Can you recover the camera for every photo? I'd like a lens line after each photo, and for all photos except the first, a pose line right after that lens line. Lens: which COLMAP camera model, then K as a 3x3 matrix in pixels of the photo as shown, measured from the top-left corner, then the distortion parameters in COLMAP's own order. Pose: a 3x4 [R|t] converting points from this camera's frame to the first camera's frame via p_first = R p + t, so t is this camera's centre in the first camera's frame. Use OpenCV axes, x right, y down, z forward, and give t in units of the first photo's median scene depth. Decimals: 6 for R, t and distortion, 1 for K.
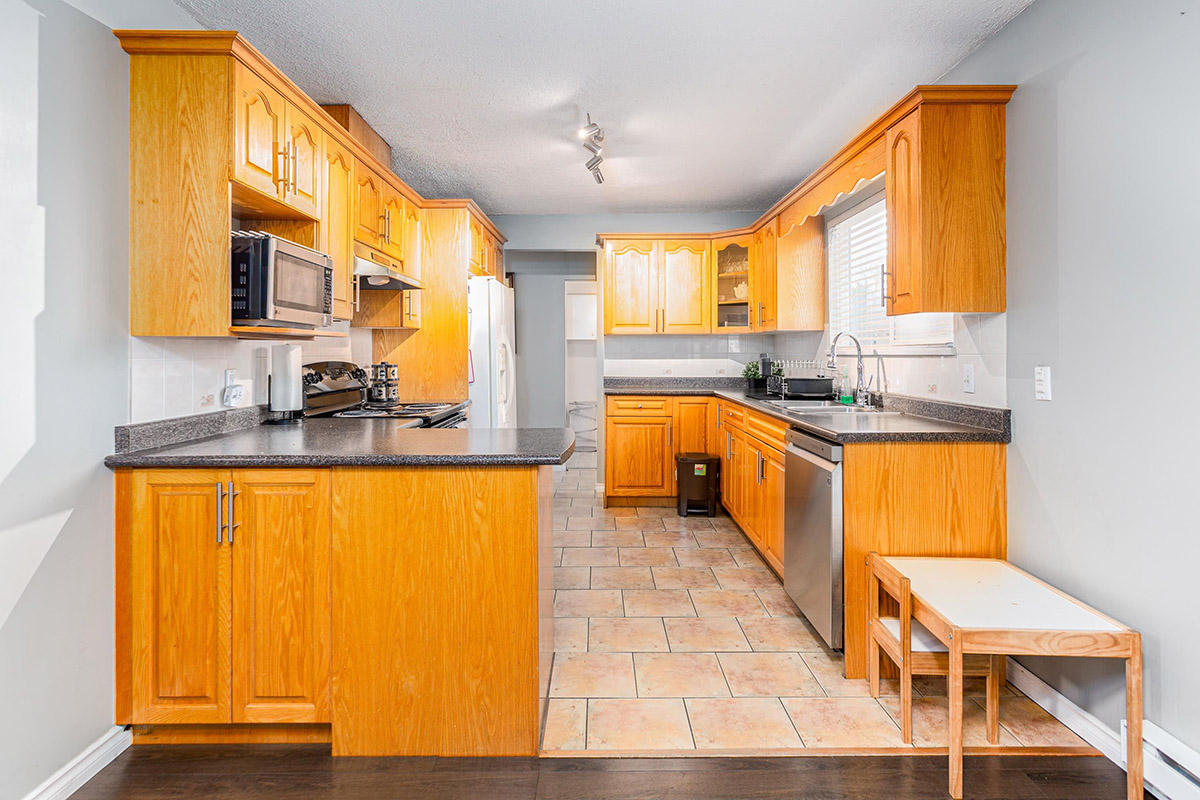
lens RADIAL K [[637.3, 0, 594.9], [0, 637.3, 349.5], [0, 0, 1]] dist [-0.000637, 0.000611]
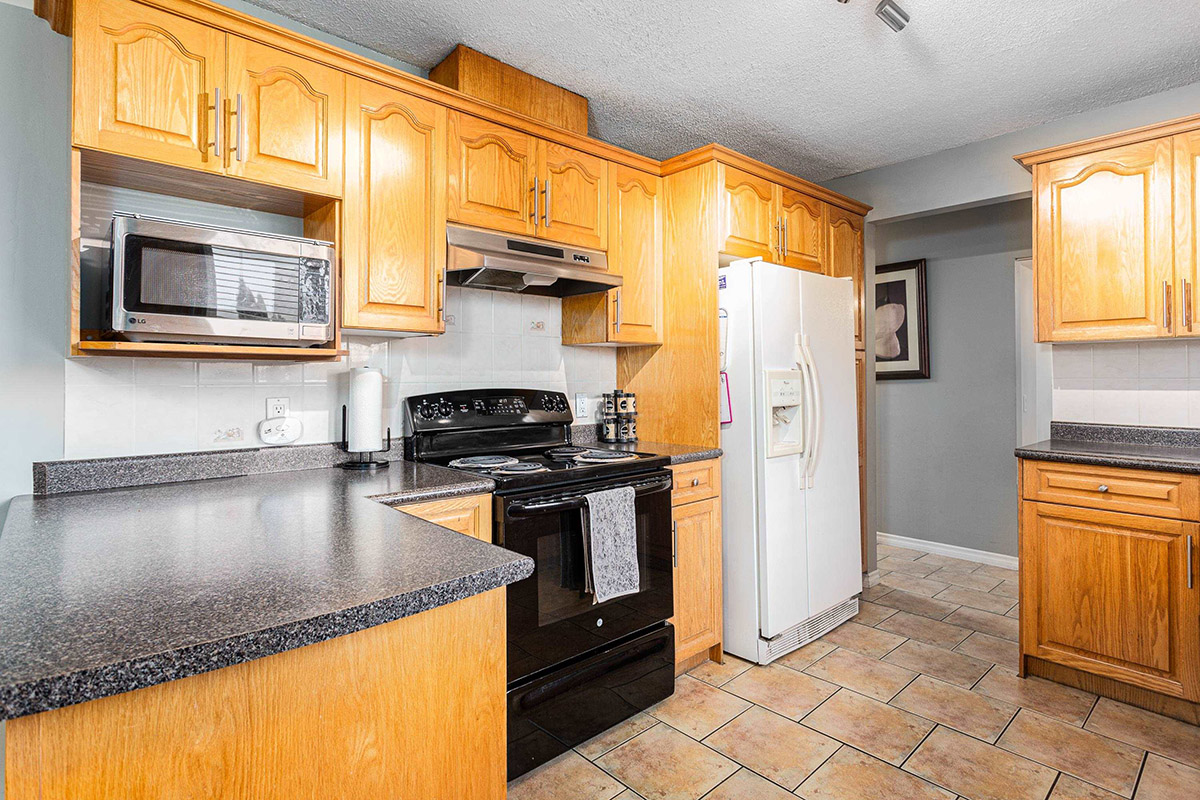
lens RADIAL K [[605.2, 0, 596.6], [0, 605.2, 373.2], [0, 0, 1]] dist [0.000087, 0.001150]
pose [[0.669216, -0.008364, -0.743021, 0.182764], [0.005004, 0.999965, -0.006749, 0.003939], [0.743051, 0.000798, 0.669234, 0.487565]]
